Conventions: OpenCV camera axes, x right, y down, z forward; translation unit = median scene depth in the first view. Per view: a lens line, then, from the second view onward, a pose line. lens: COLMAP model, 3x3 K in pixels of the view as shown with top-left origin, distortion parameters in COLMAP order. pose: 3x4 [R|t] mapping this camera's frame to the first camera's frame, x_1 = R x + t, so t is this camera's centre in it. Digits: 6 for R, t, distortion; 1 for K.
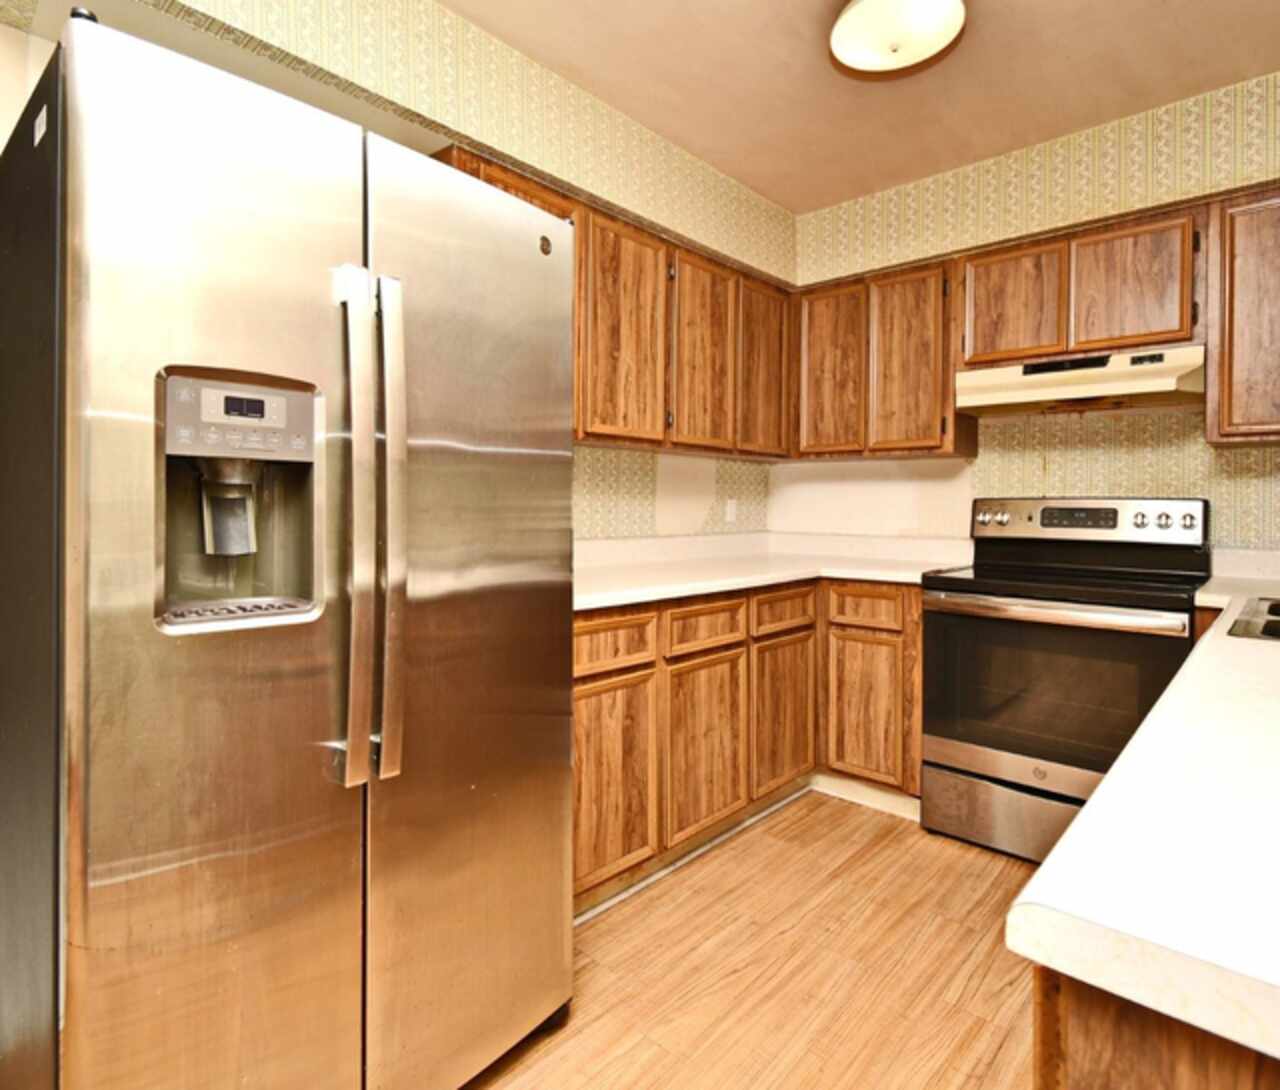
lens RADIAL K [[720.4, 0, 637.9], [0, 720.4, 523.2], [0, 0, 1]] dist [-0.003674, -0.000822]
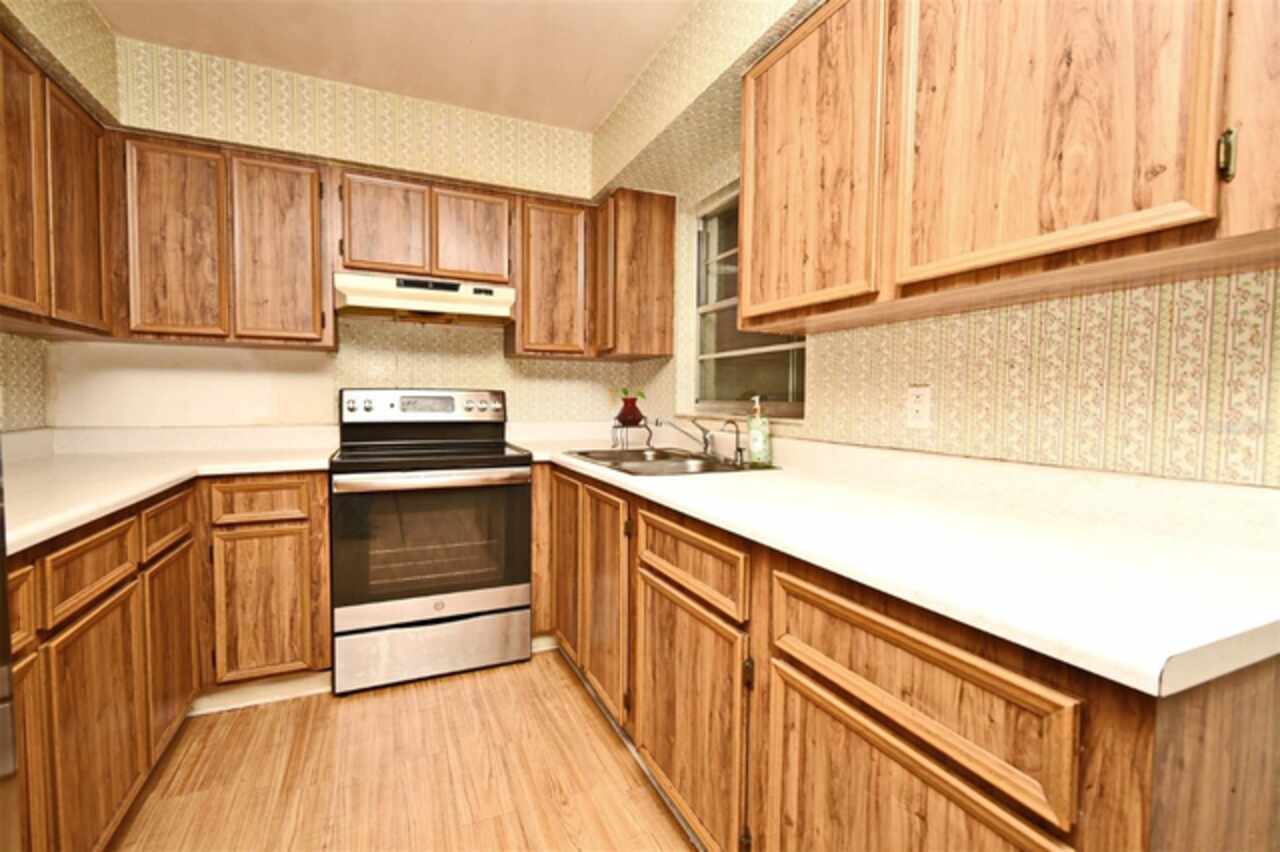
lens RADIAL K [[550.1, 0, 640.0], [0, 550.1, 426.0], [0, 0, 1]] dist [0.001189, -0.000499]
pose [[0.396349, -0.050295, 0.916721, -0.148662], [0.019447, 0.998734, 0.046386, -0.007019], [-0.917894, -0.000558, 0.396825, 0.242155]]
